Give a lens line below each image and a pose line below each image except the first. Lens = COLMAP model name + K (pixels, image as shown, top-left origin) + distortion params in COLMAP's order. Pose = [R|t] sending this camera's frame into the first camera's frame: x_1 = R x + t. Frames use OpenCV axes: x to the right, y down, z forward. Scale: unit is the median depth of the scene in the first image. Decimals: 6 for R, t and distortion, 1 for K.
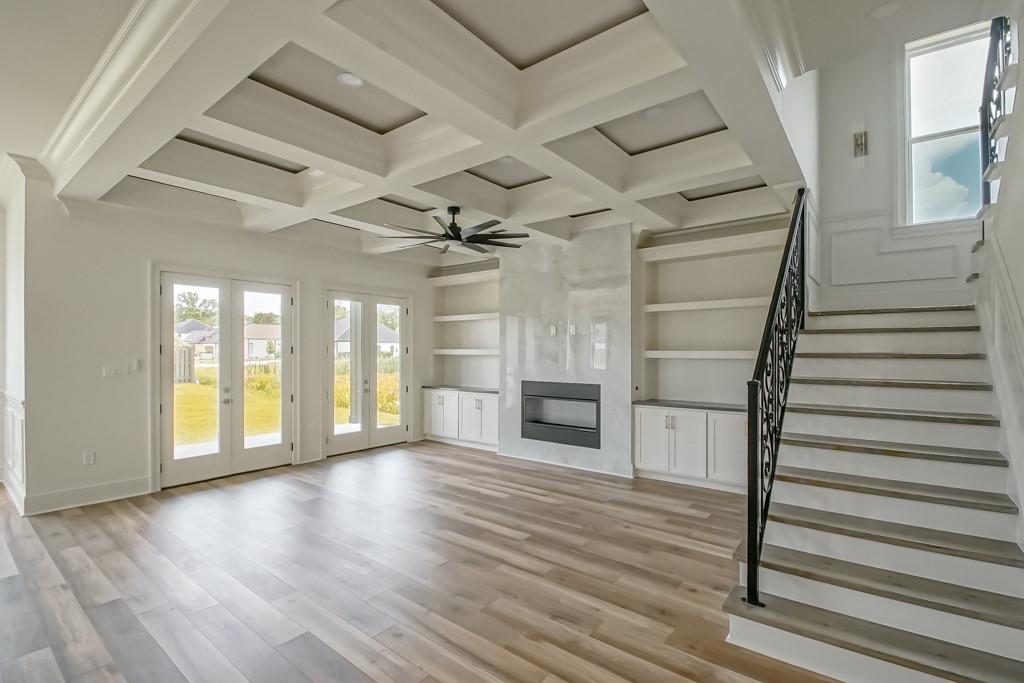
lens RADIAL K [[471.9, 0, 487.9], [0, 471.9, 348.6], [0, 0, 1]] dist [-0.009336, -0.005613]
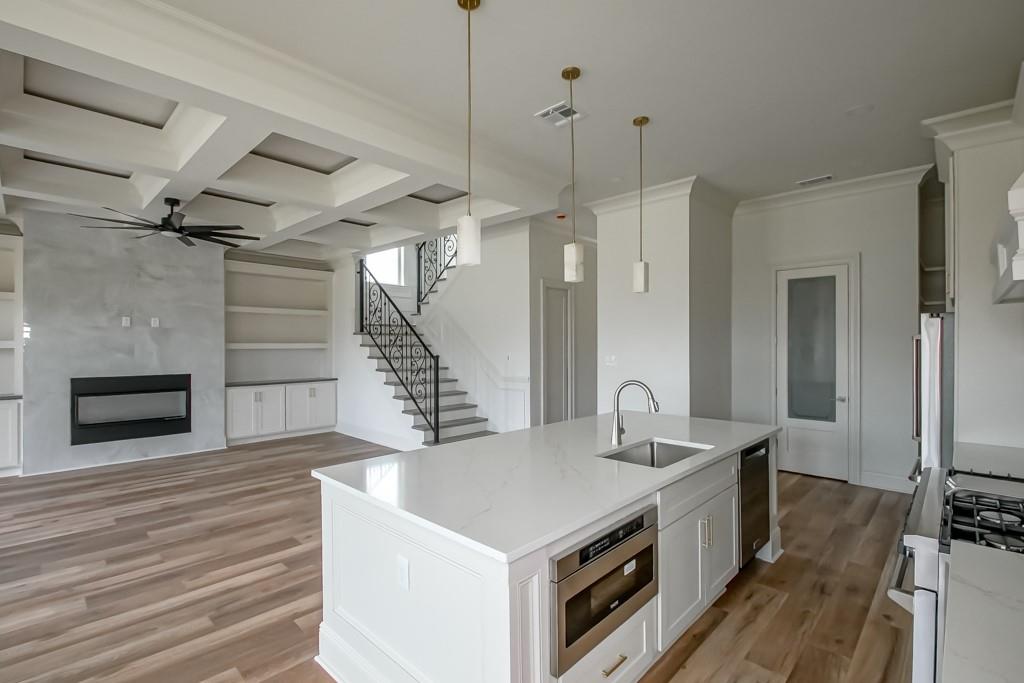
lens RADIAL K [[471.9, 0, 520.2], [0, 471.9, 344.4], [0, 0, 1]] dist [-0.009336, -0.005613]
pose [[0.056564, -0.005866, 0.998382, -0.869946], [-0.006422, 0.999960, 0.006239, -0.003958], [-0.998378, -0.006764, 0.056524, 0.181398]]
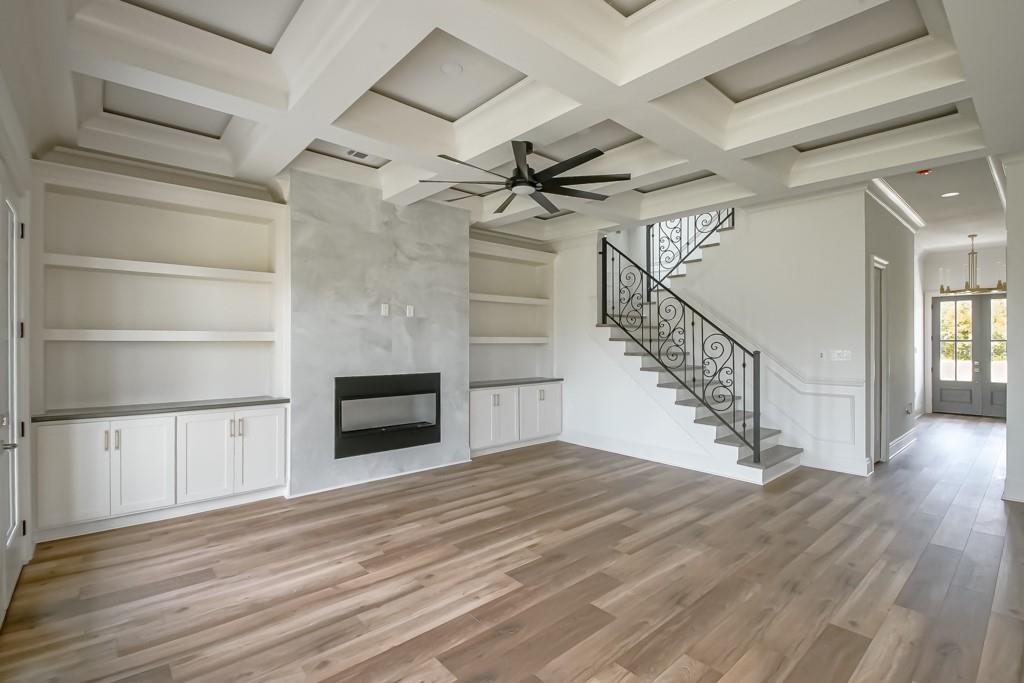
lens RADIAL K [[471.9, 0, 510.1], [0, 471.9, 344.1], [0, 0, 1]] dist [-0.009336, -0.005613]
pose [[0.158415, -0.007221, 0.987346, -0.700784], [-0.006275, 0.999946, 0.008320, 0.013073], [-0.987353, -0.007514, 0.158361, 0.769209]]
